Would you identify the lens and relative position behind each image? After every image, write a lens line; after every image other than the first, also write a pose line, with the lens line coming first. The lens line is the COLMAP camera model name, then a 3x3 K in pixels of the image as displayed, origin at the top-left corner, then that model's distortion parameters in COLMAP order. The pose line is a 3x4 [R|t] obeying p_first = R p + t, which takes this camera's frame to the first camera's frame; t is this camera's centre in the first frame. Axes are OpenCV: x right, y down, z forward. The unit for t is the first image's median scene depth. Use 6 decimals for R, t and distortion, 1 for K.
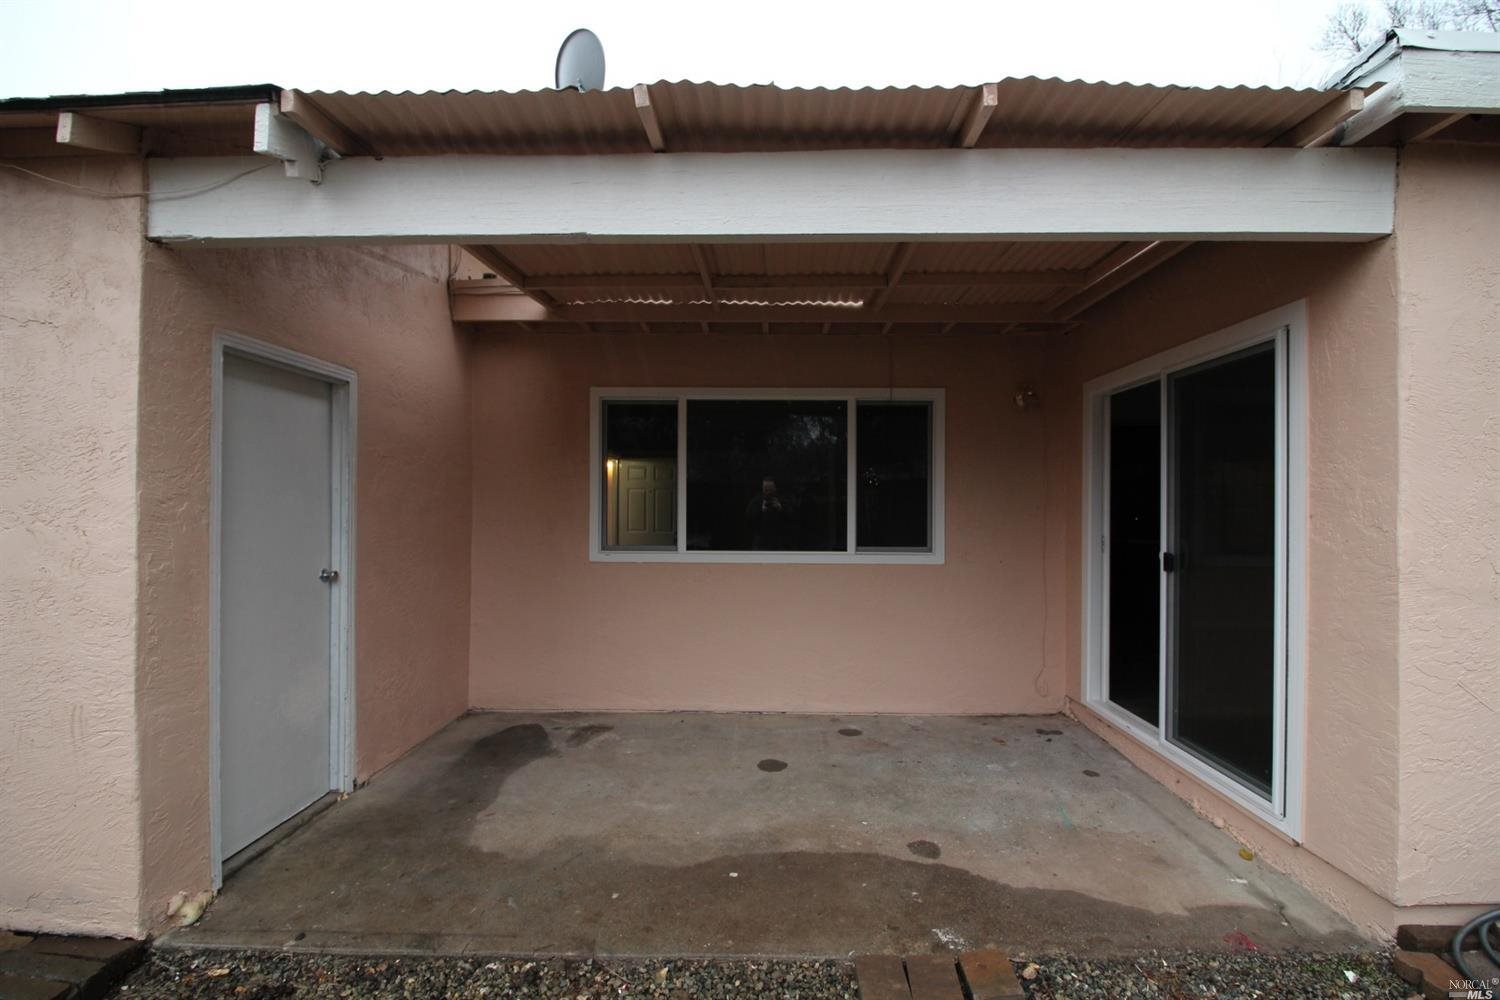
lens RADIAL K [[689.8, 0, 763.0], [0, 689.8, 499.4], [0, 0, 1]] dist [0.000512, -0.014852]
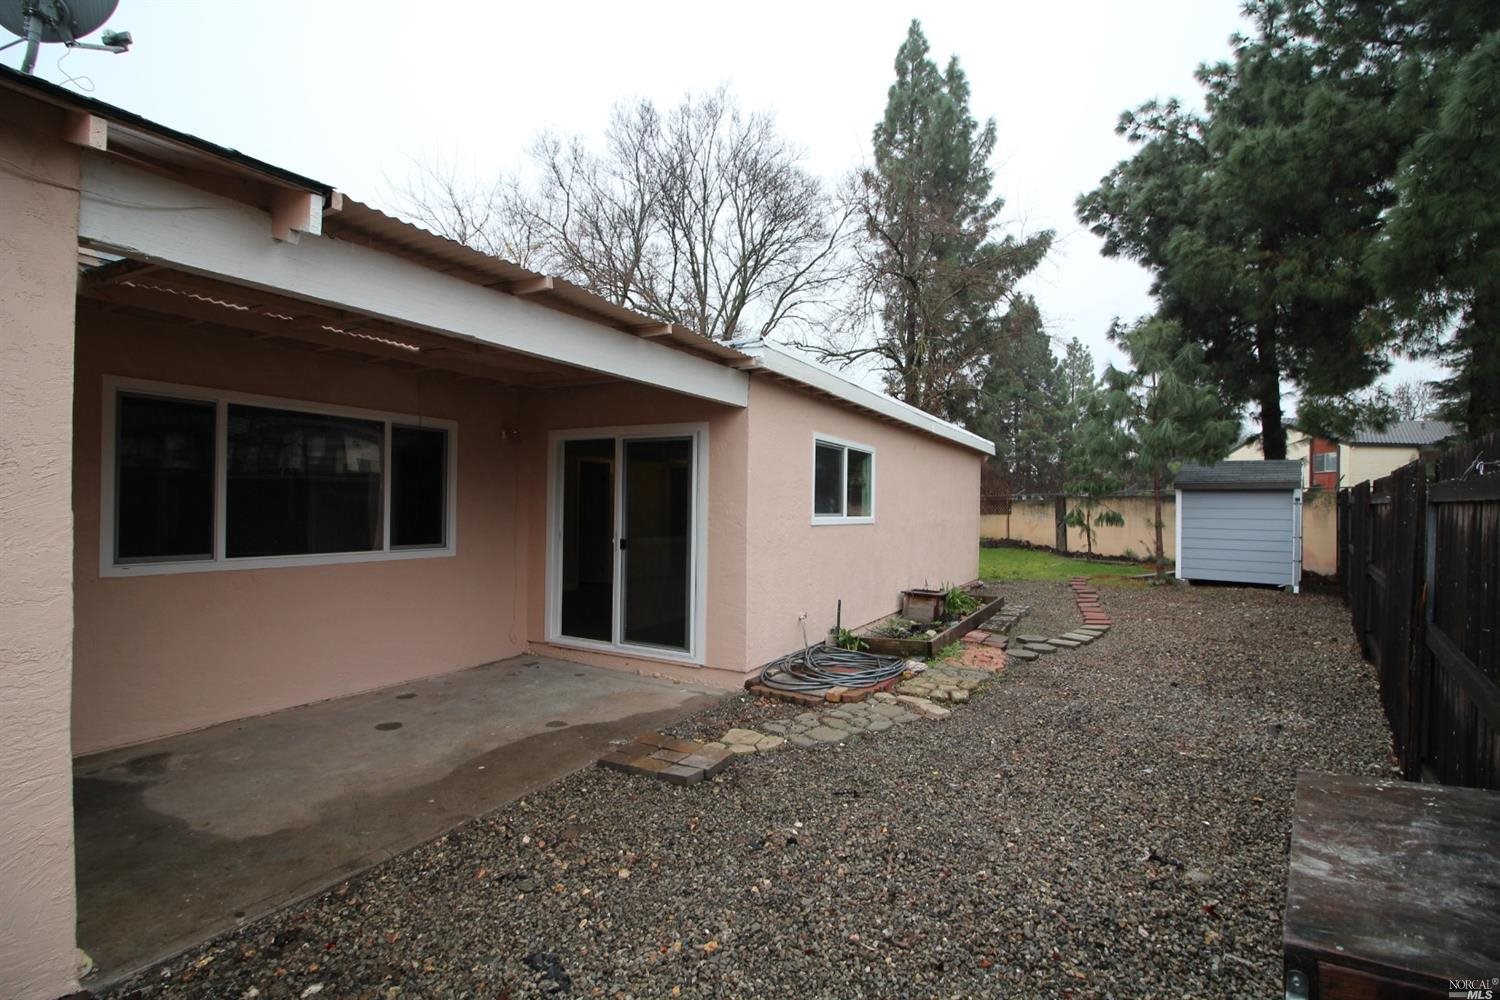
lens RADIAL K [[689.8, 0, 763.0], [0, 689.8, 499.4], [0, 0, 1]] dist [0.000512, -0.014852]
pose [[0.470024, 0.010460, 0.882592, -0.884032], [-0.017820, 0.999838, -0.002360, -0.029319], [-0.882474, -0.014619, 0.470134, -0.177358]]
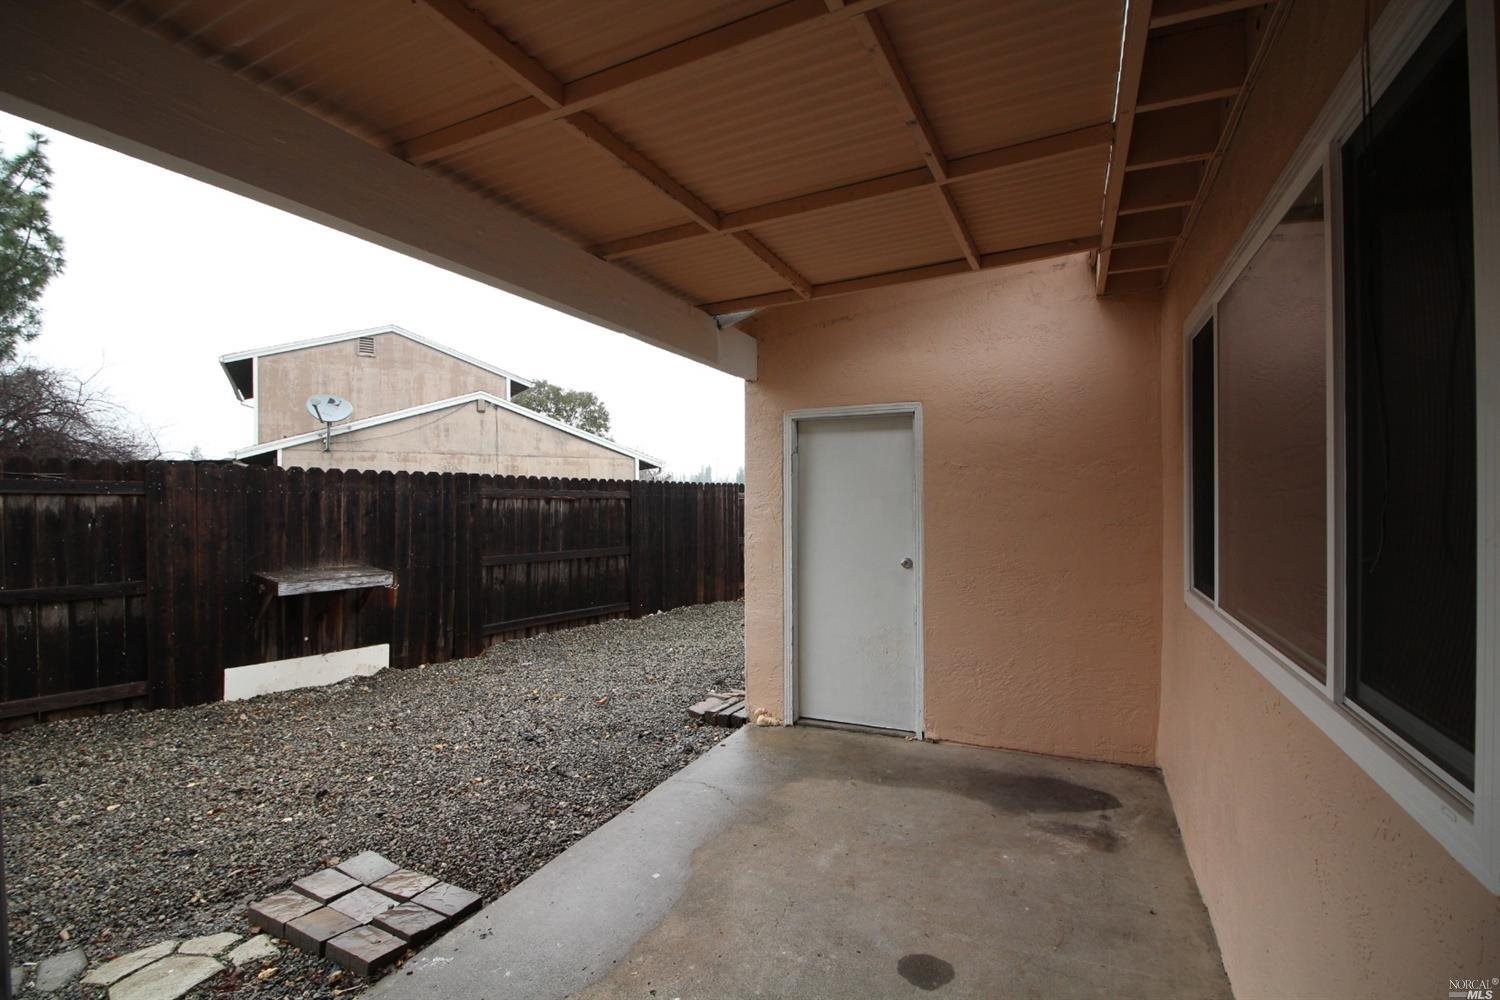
lens RADIAL K [[709.7, 0, 750.0], [0, 709.7, 500.0], [0, 0, 1]] dist [0.000687, 0.000159]
pose [[-0.410994, 0.009883, -0.911584, 0.729759], [0.015971, 0.999866, 0.003639, -0.019776], [0.911498, -0.013064, -0.411097, 1.308249]]
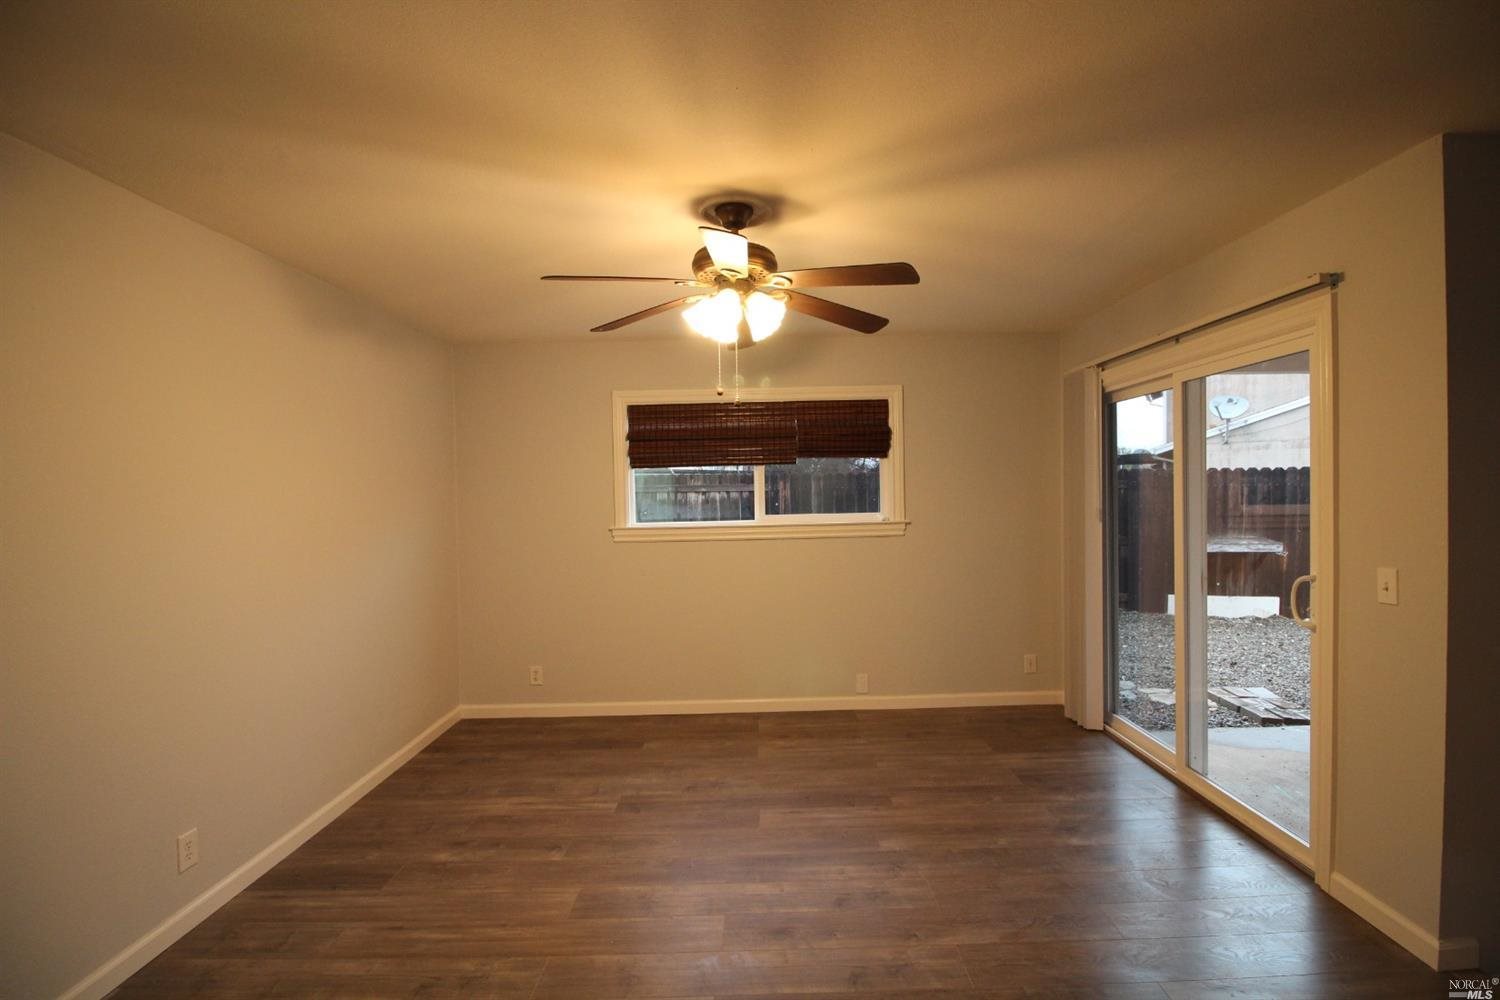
lens RADIAL K [[682.4, 0, 750.0], [0, 682.4, 500.0], [0, 0, 1]] dist [0.000510, -0.025551]
pose [[-0.999816, 0.018458, -0.005237, 1.303486], [0.018407, 0.999784, 0.009634, -0.050386], [0.005413, 0.009536, -0.999940, 2.050421]]
